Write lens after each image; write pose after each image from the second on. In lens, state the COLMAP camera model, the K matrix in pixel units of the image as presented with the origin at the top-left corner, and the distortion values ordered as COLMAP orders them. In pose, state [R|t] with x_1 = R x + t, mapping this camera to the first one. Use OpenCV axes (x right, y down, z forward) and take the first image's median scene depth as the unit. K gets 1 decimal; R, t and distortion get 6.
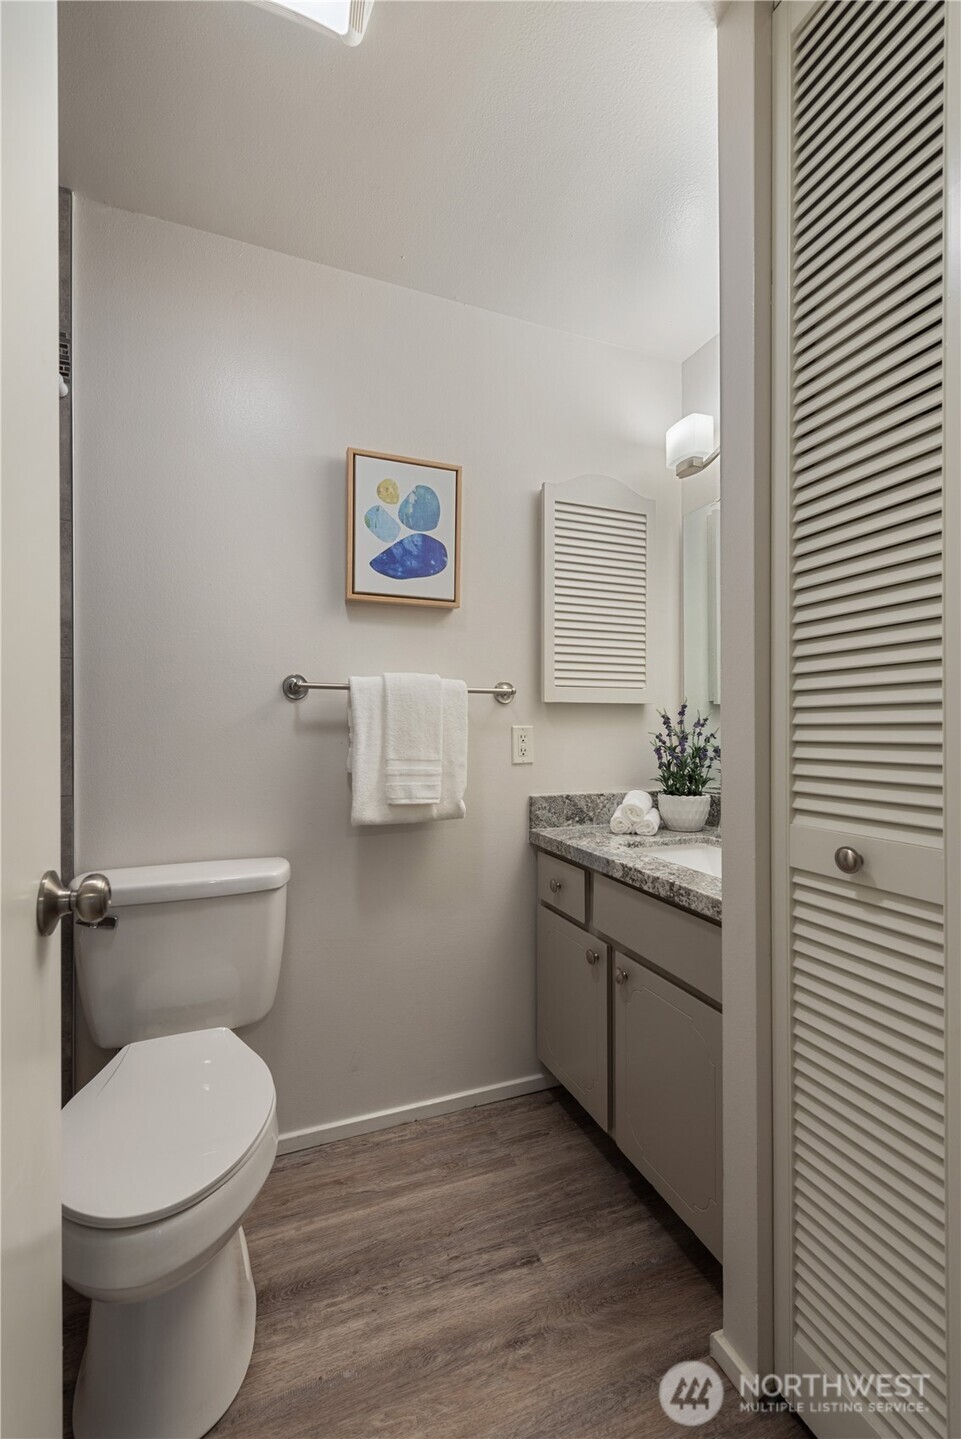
lens RADIAL K [[587.5, 0, 473.1], [0, 587.5, 723.4], [0, 0, 1]] dist [0.006949, -0.000283]
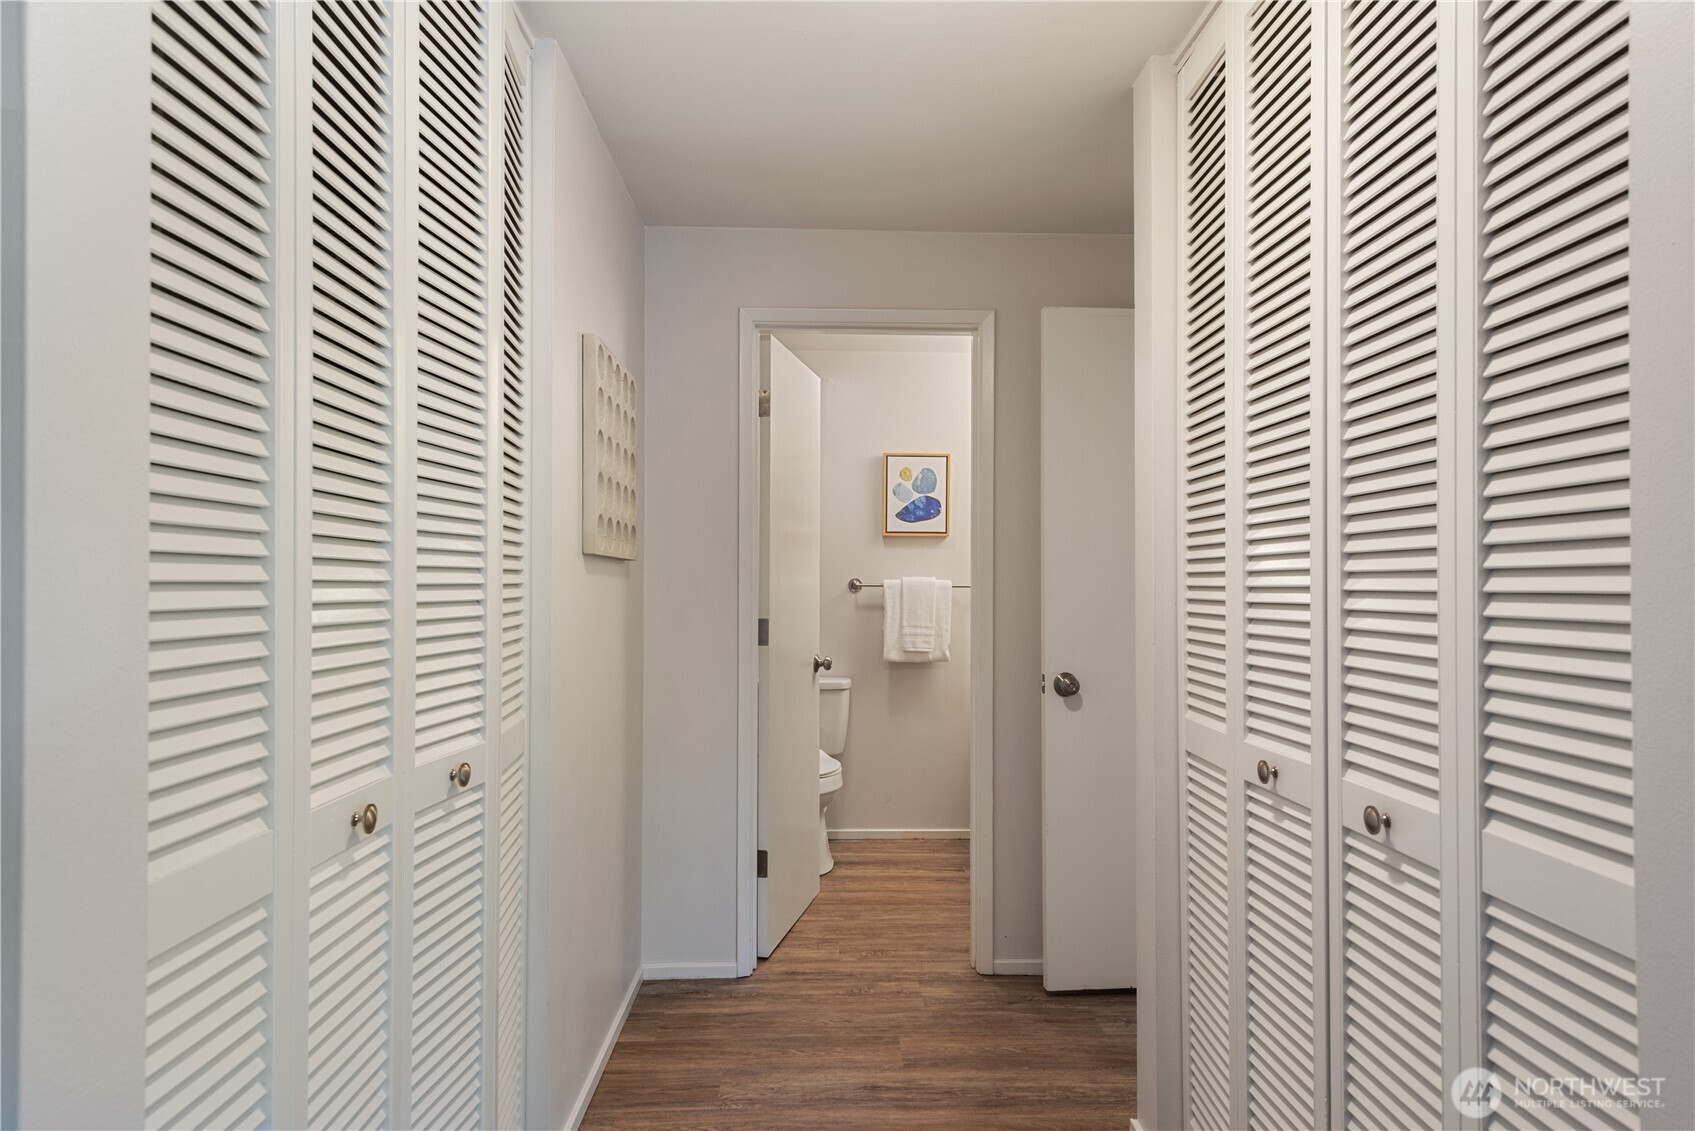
lens RADIAL K [[972.7, 0, 848.9], [0, 972.7, 570.5], [0, 0, 1]] dist [-0.000133, 0.000034]
pose [[0.940754, 0.004588, -0.339060, 0.689704], [-0.003998, 0.999989, 0.002436, -0.112059], [0.339067, -0.000936, 0.940762, -1.814574]]
